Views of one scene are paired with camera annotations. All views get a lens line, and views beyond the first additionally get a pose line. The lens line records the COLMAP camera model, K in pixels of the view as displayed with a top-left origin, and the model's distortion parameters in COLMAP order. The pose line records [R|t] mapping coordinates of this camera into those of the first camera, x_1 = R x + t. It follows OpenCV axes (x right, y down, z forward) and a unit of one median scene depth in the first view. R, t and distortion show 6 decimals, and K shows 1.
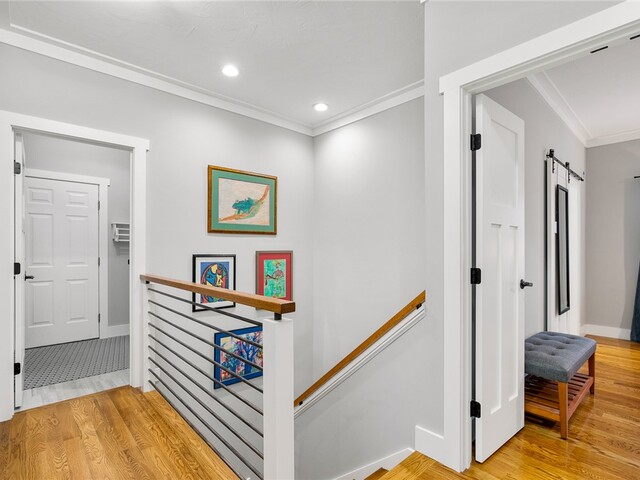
lens RADIAL K [[328.5, 0, 337.0], [0, 328.5, 238.6], [0, 0, 1]] dist [-0.014340, -0.001299]
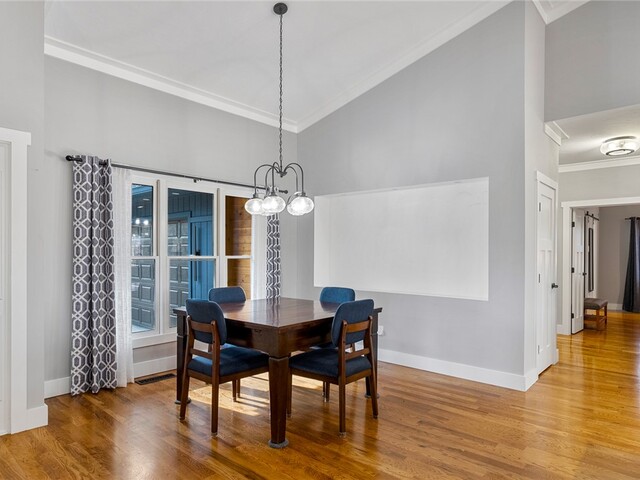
lens RADIAL K [[416.8, 0, 325.9], [0, 416.8, 245.0], [0, 0, 1]] dist [-0.017608, 0.007040]
pose [[0.994199, -0.005729, 0.107404, -1.299531], [0.004342, 0.999904, 0.013148, -0.102006], [-0.107469, -0.012605, 0.994129, -1.468691]]
